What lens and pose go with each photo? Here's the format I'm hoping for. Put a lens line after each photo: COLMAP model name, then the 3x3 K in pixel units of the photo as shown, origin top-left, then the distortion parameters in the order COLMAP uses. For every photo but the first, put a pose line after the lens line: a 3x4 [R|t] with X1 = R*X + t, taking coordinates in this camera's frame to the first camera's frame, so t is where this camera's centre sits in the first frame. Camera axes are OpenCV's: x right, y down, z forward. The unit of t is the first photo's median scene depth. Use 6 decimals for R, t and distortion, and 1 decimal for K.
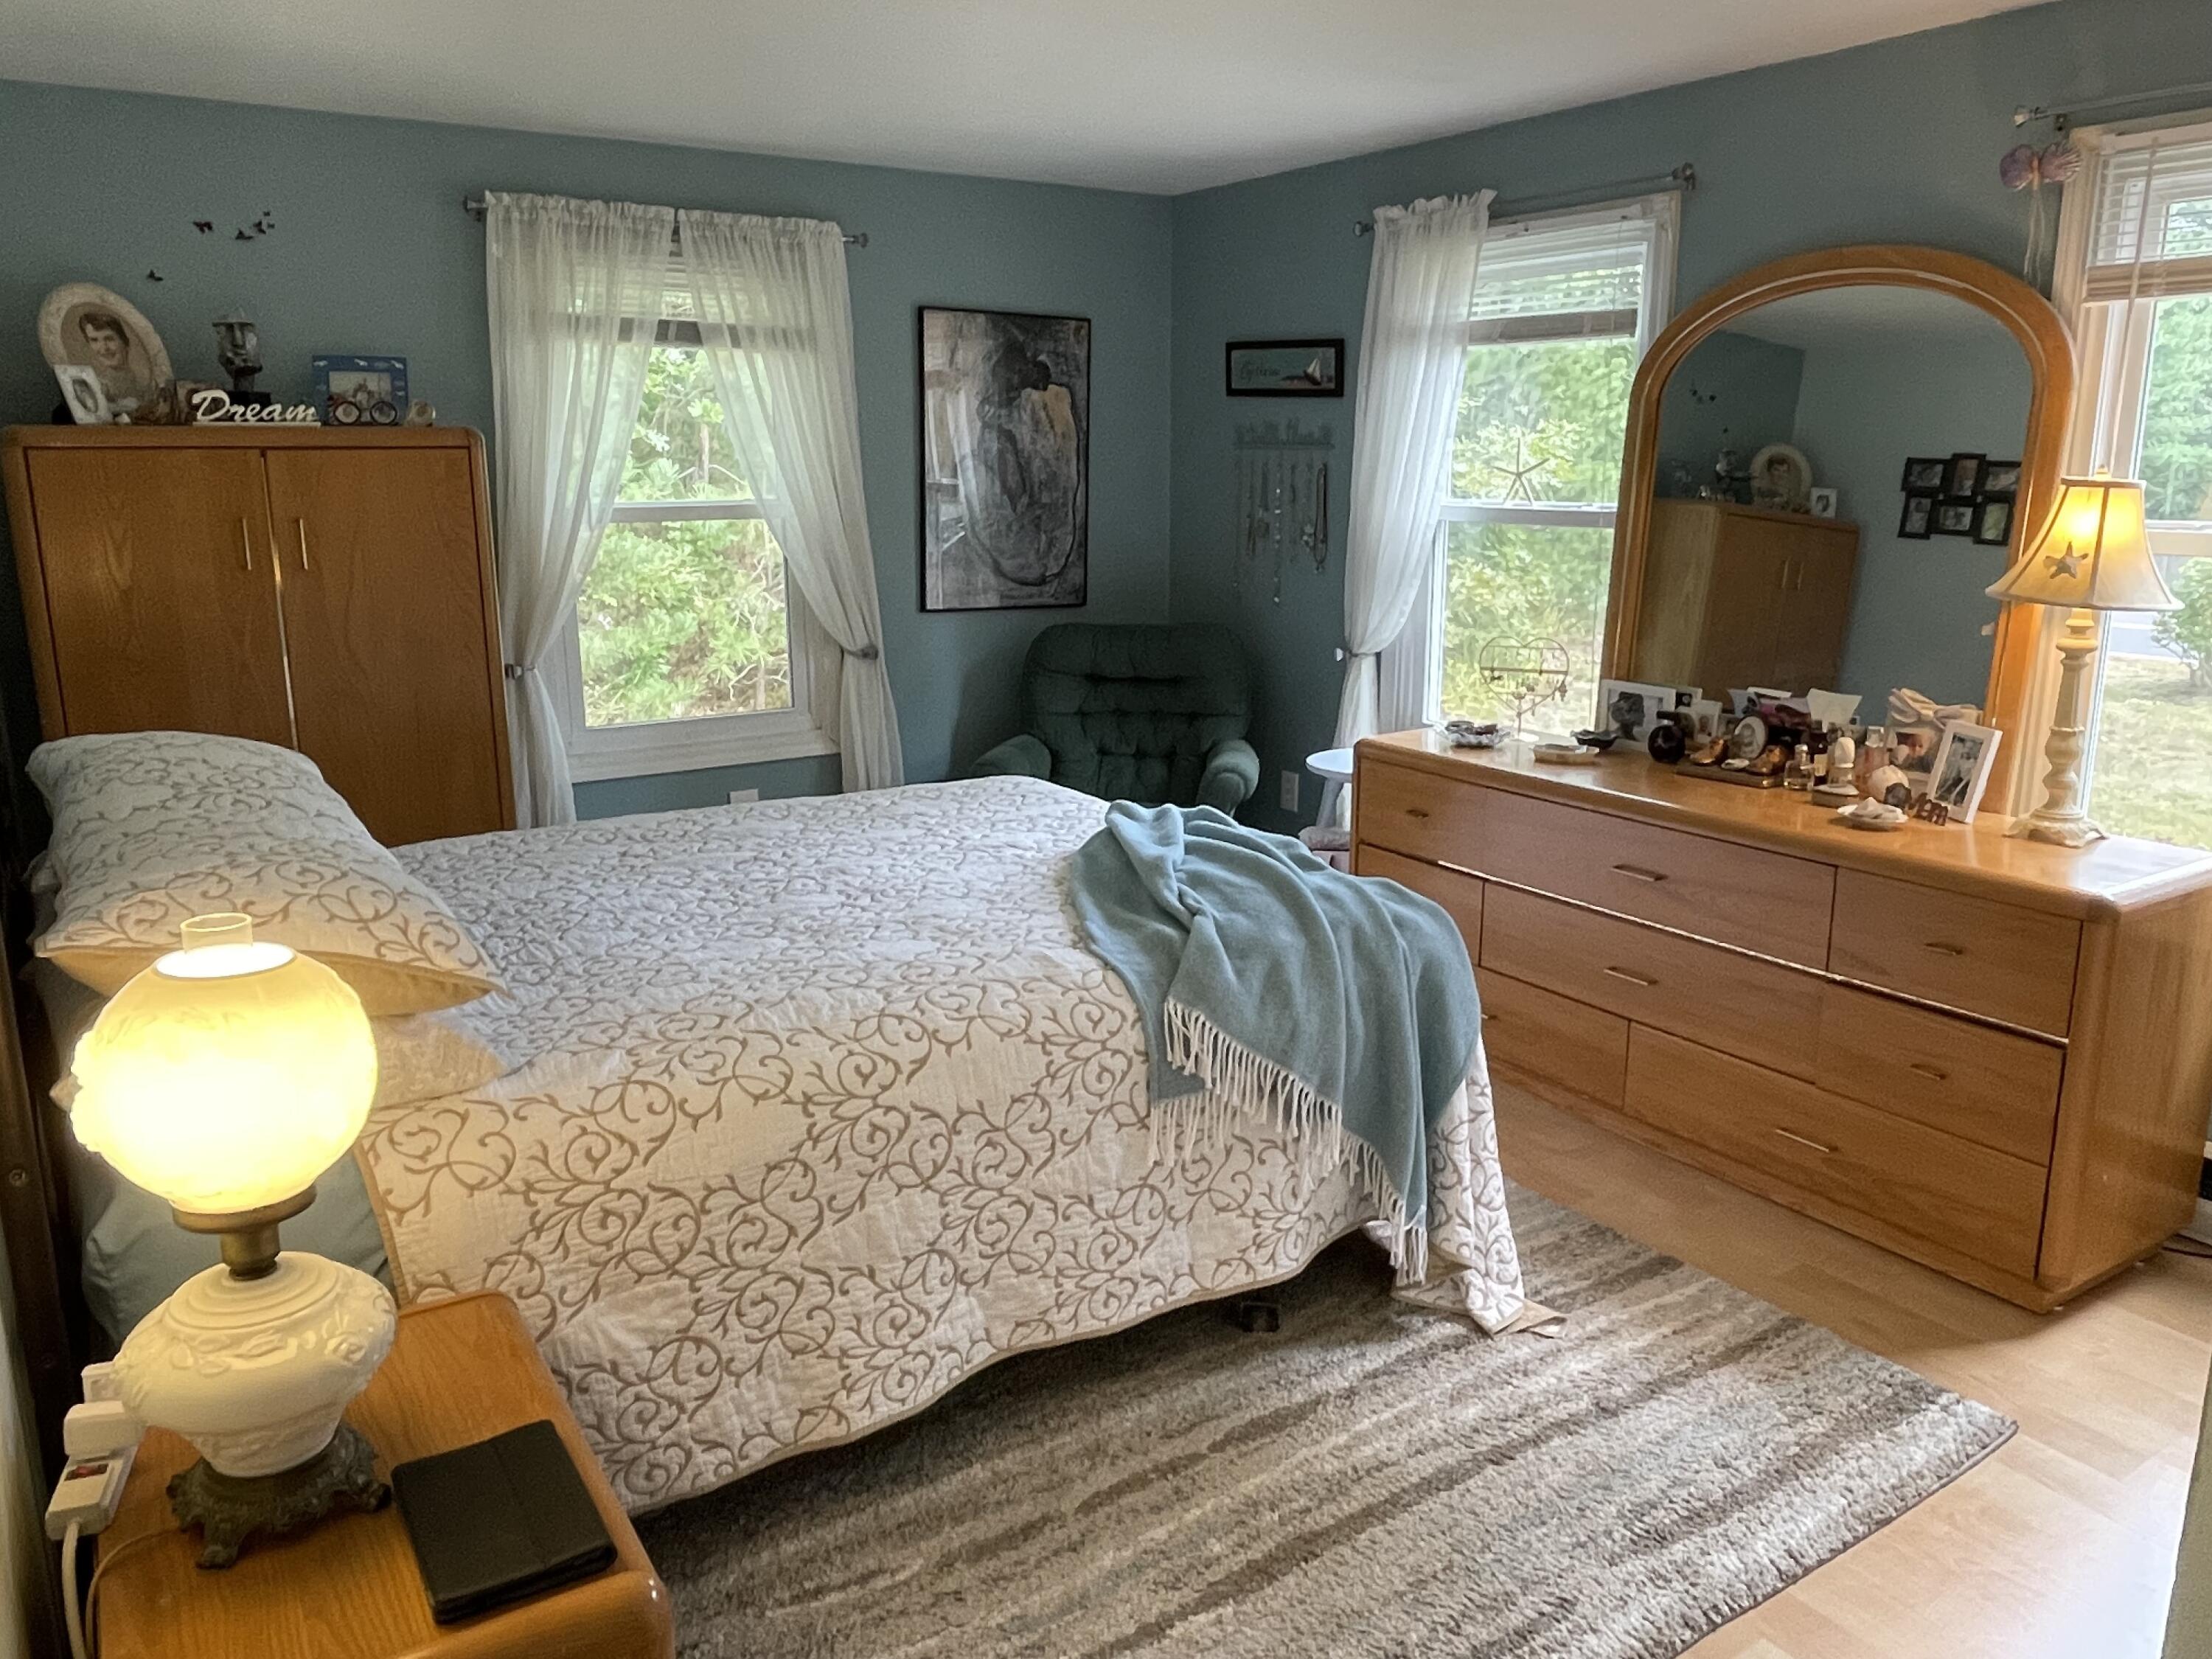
lens RADIAL K [[1613.1, 0, 1104.1], [0, 1613.1, 827.7], [0, 0, 1]] dist [0.001610, 0.001026]
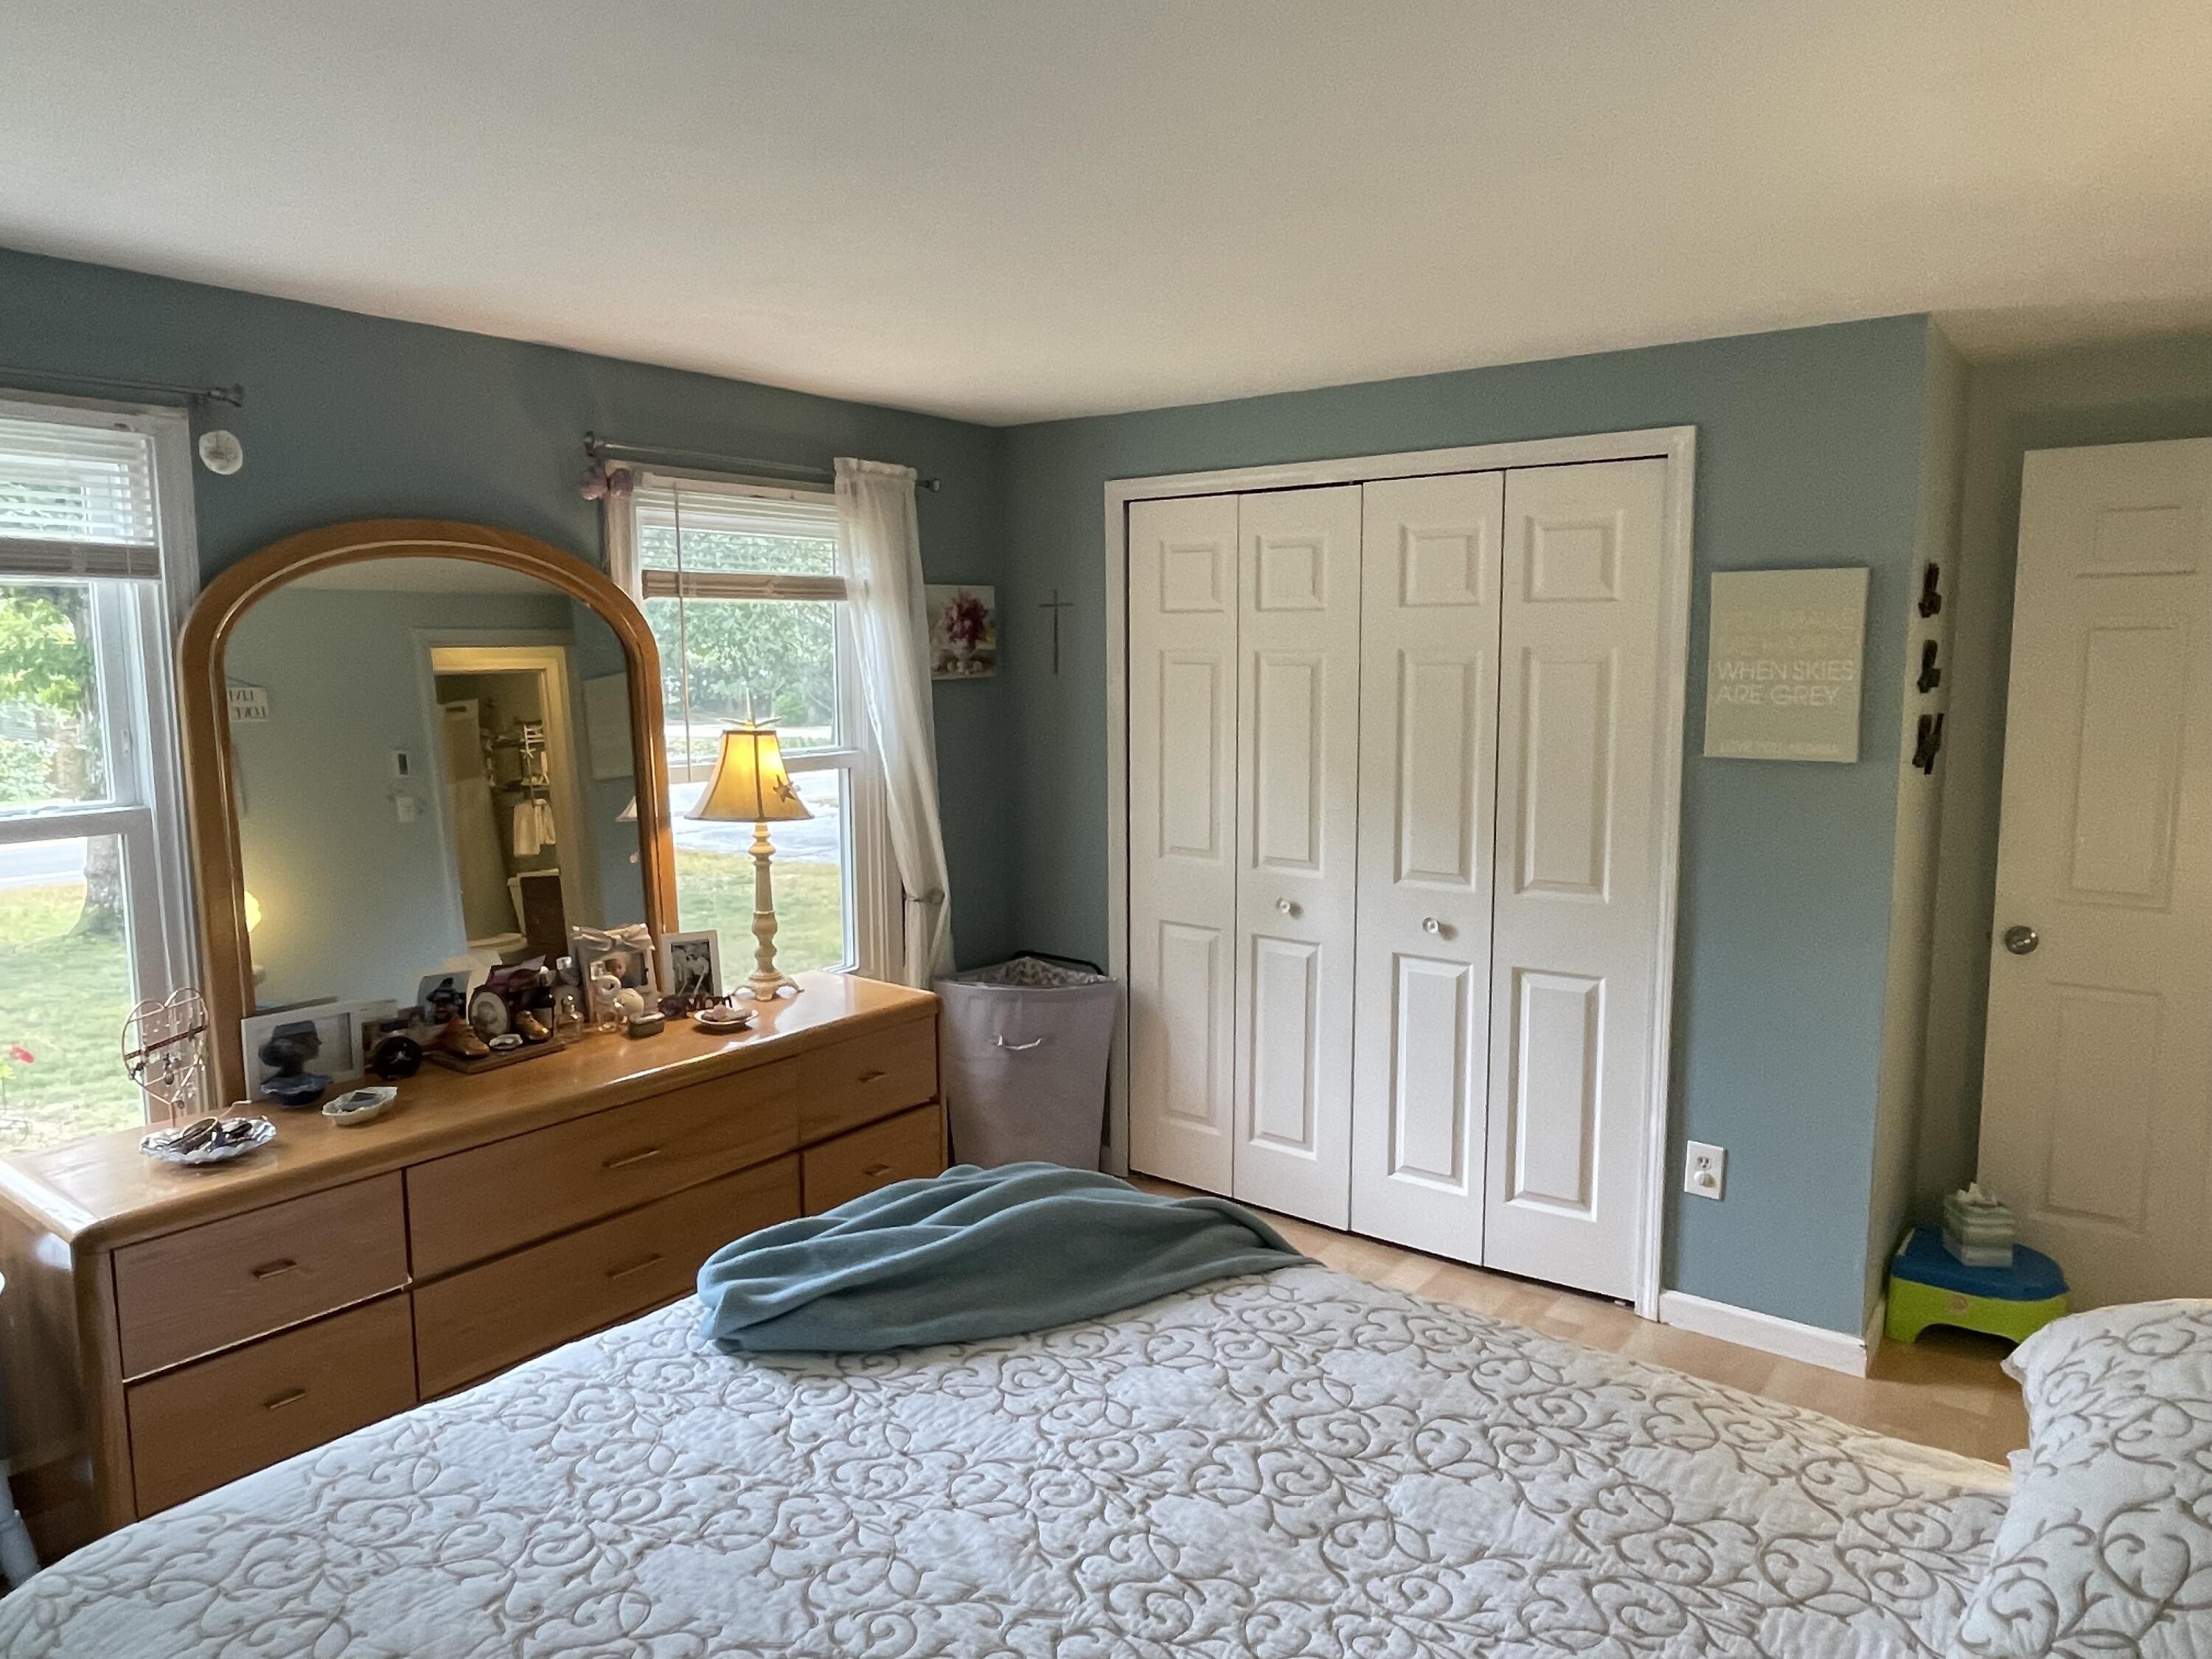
lens RADIAL K [[1443.3, 0, 1105.1], [0, 1443.3, 832.0], [0, 0, 1]] dist [-0.001516, -0.000449]
pose [[-0.335427, -0.110956, 0.935509, -0.628257], [0.224209, 0.955103, 0.193670, -0.301699], [-0.914997, 0.274712, -0.295490, 1.111795]]
